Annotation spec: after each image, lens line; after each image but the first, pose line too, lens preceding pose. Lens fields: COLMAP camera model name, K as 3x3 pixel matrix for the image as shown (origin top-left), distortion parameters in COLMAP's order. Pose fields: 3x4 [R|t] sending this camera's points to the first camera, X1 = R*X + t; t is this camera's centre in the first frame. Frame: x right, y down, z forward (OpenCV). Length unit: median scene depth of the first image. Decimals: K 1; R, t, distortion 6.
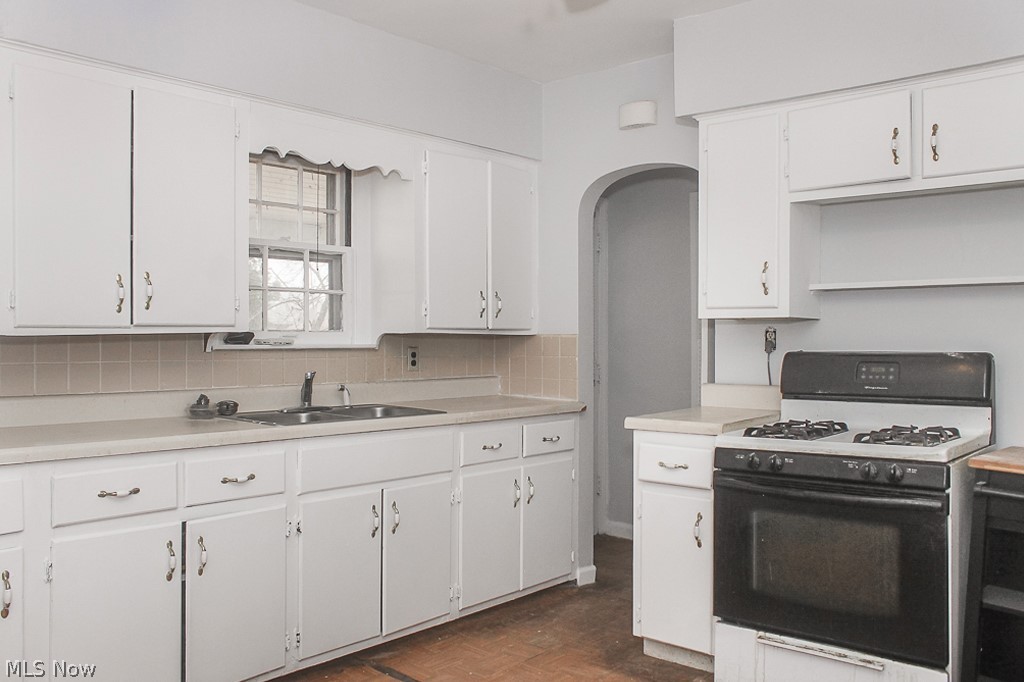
lens RADIAL K [[838.8, 0, 508.8], [0, 838.8, 337.6], [0, 0, 1]] dist [-0.071701, 0.032493]
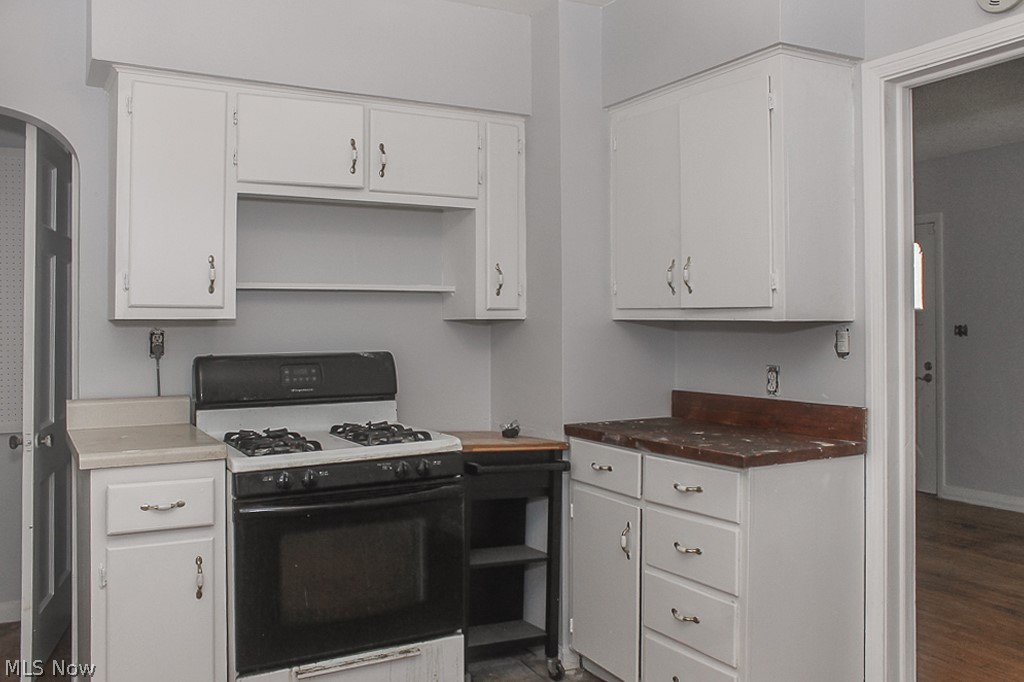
lens RADIAL K [[838.8, 0, 495.5], [0, 838.8, 317.6], [0, 0, 1]] dist [-0.071701, 0.032493]
pose [[0.370707, 0.005733, 0.928732, -0.440621], [0.007663, 0.999928, -0.009231, -0.017085], [-0.928718, 0.010539, 0.370636, 0.439455]]
